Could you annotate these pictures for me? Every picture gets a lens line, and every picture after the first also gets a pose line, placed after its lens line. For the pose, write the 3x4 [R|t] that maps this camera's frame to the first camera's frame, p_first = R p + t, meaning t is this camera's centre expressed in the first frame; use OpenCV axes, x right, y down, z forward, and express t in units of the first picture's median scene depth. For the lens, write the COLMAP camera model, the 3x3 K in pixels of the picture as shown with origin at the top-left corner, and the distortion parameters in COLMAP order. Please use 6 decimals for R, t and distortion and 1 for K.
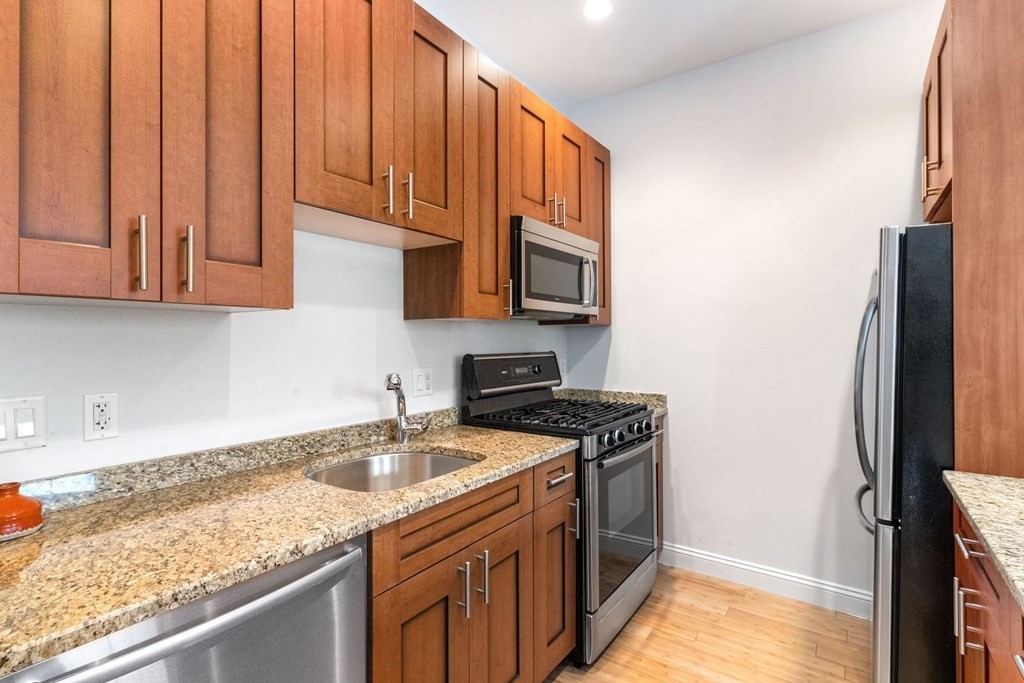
lens RADIAL K [[494.0, 0, 517.8], [0, 494.0, 344.7], [0, 0, 1]] dist [-0.003346, 0.001090]
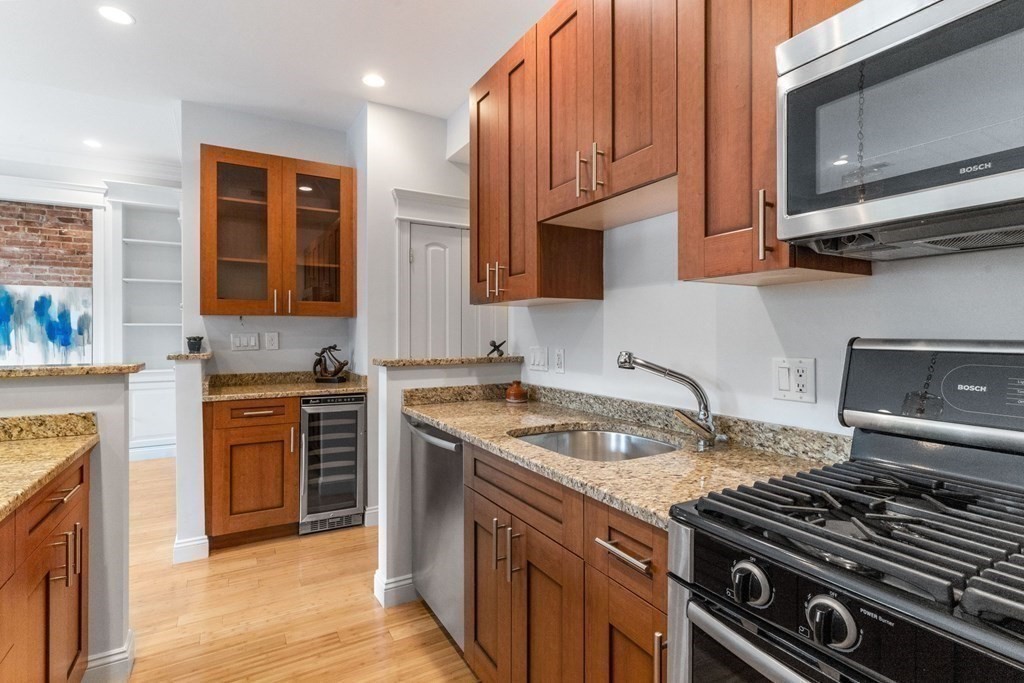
lens RADIAL K [[494.0, 0, 508.1], [0, 494.0, 327.3], [0, 0, 1]] dist [-0.003346, 0.001090]
pose [[-0.443149, -0.011433, -0.896375, 0.570533], [-0.013199, 0.999893, -0.006228, 0.018479], [0.896351, 0.009071, -0.443252, 1.001756]]
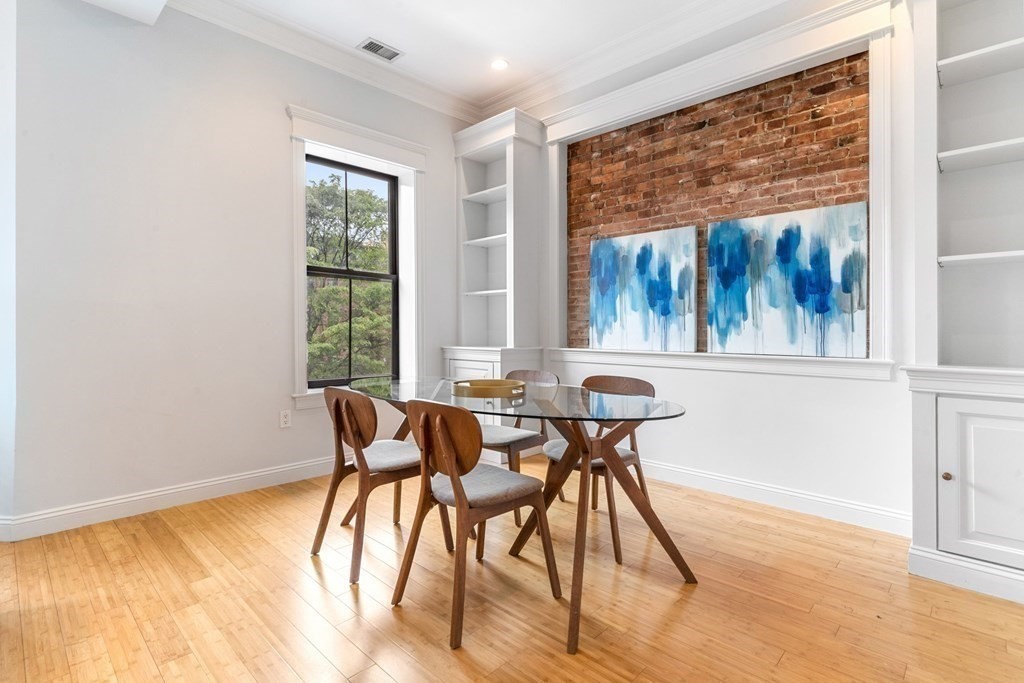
lens RADIAL K [[494.0, 0, 514.1], [0, 494.0, 336.7], [0, 0, 1]] dist [-0.003346, 0.001090]
pose [[-0.987485, -0.002253, 0.157700, -0.051326], [0.002925, 0.999464, 0.032592, 0.149320], [-0.157689, 0.032645, -0.986949, -0.639282]]
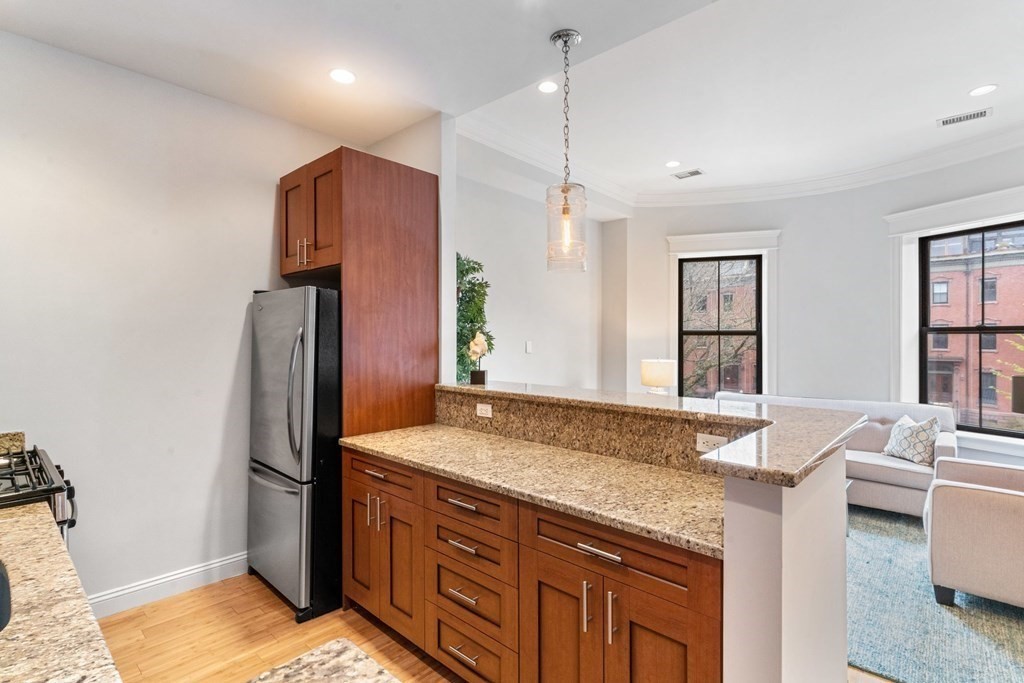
lens RADIAL K [[494.0, 0, 498.7], [0, 494.0, 342.0], [0, 0, 1]] dist [-0.003346, 0.001090]
pose [[0.155116, -0.009126, 0.987854, -0.550636], [0.013070, 0.999889, 0.007185, -0.061935], [-0.987810, 0.011797, 0.155218, 0.153159]]
